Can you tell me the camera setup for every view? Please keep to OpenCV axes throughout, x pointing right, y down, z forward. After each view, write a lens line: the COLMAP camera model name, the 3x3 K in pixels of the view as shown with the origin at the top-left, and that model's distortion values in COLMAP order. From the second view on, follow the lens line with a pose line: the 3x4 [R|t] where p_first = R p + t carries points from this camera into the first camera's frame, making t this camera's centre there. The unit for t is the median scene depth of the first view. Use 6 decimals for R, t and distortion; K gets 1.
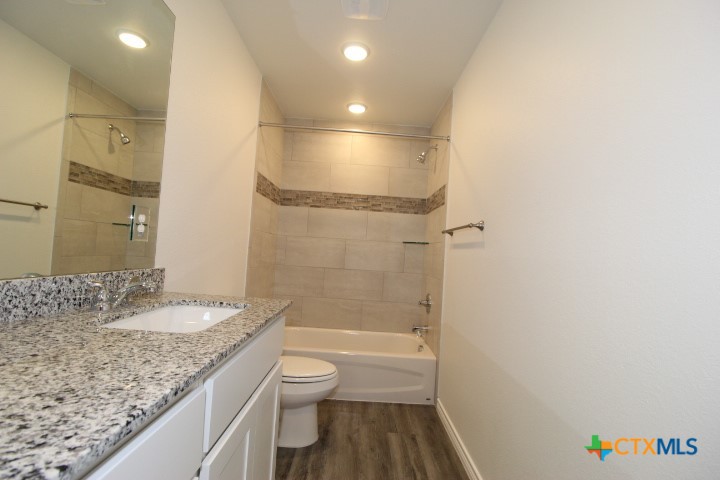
lens RADIAL K [[337.1, 0, 360.5], [0, 337.1, 240.0], [0, 0, 1]] dist [-0.013916, -0.004207]
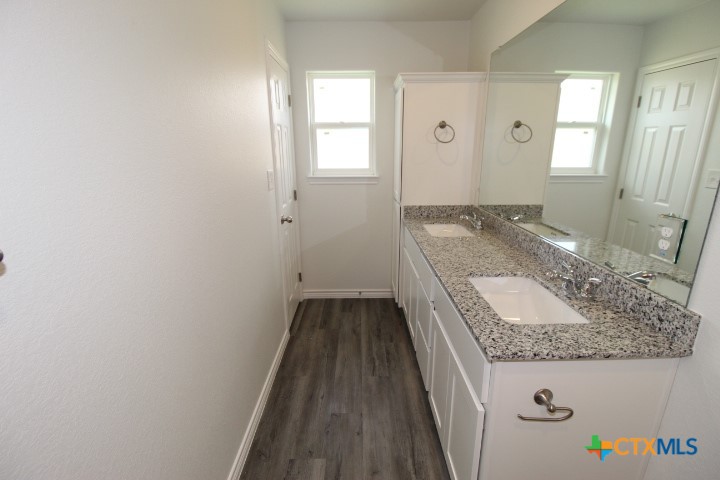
lens RADIAL K [[337.1, 0, 360.3], [0, 337.1, 241.0], [0, 0, 1]] dist [-0.013916, -0.004207]
pose [[-0.998464, -0.053245, -0.015322, 0.073880], [-0.055338, 0.972091, 0.227983, -0.204643], [0.002755, 0.228481, -0.973545, 2.009671]]
